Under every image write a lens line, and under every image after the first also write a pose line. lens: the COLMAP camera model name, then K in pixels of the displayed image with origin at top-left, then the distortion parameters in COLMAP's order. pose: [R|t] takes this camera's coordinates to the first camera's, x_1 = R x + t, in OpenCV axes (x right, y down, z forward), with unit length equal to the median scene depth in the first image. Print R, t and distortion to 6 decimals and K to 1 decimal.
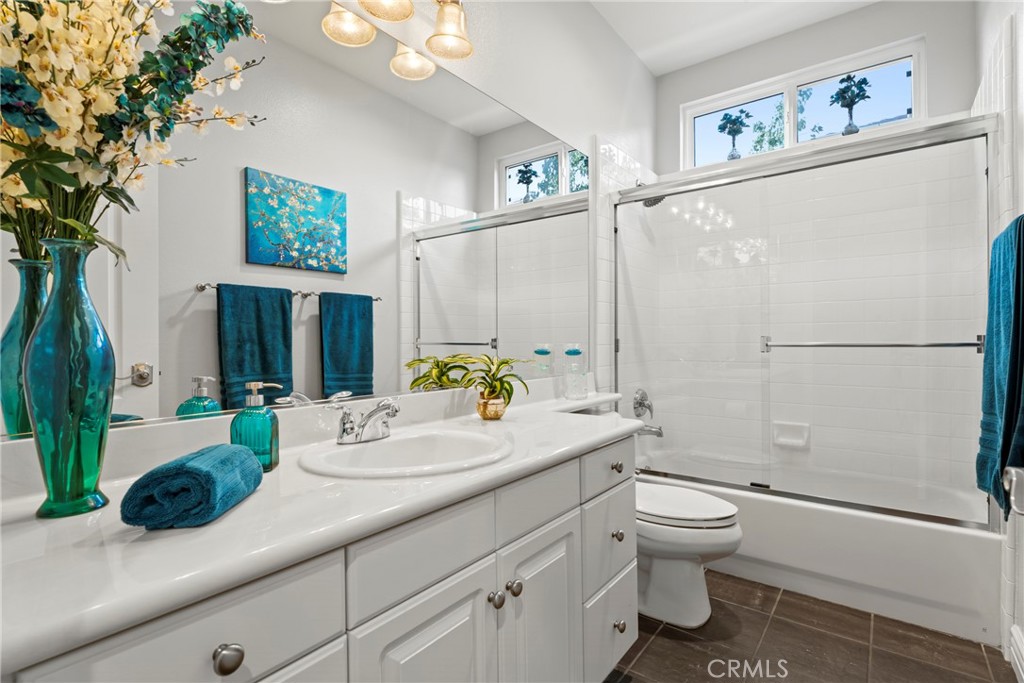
lens RADIAL K [[499.6, 0, 512.0], [0, 499.6, 341.5], [0, 0, 1]] dist [-0.001892, 0.000032]
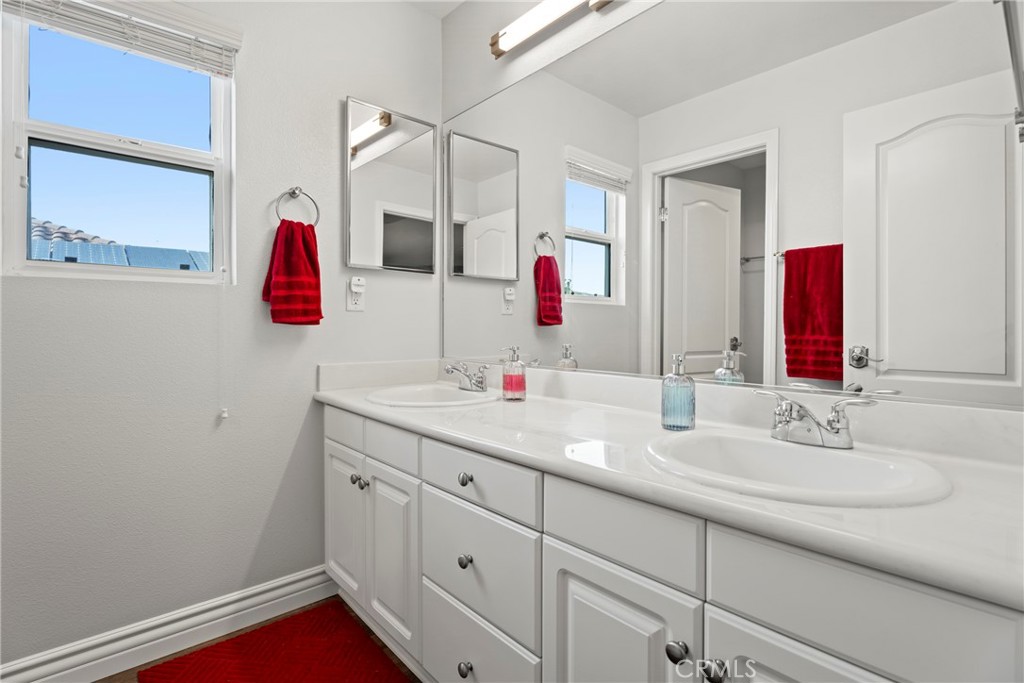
lens RADIAL K [[499.6, 0, 512.0], [0, 499.6, 341.5], [0, 0, 1]] dist [-0.001892, 0.000032]
pose [[-0.195205, 0.078258, -0.977635, 0.821599], [0.049788, 0.996317, 0.069812, -0.033478], [0.979498, -0.035046, -0.198383, 1.010291]]
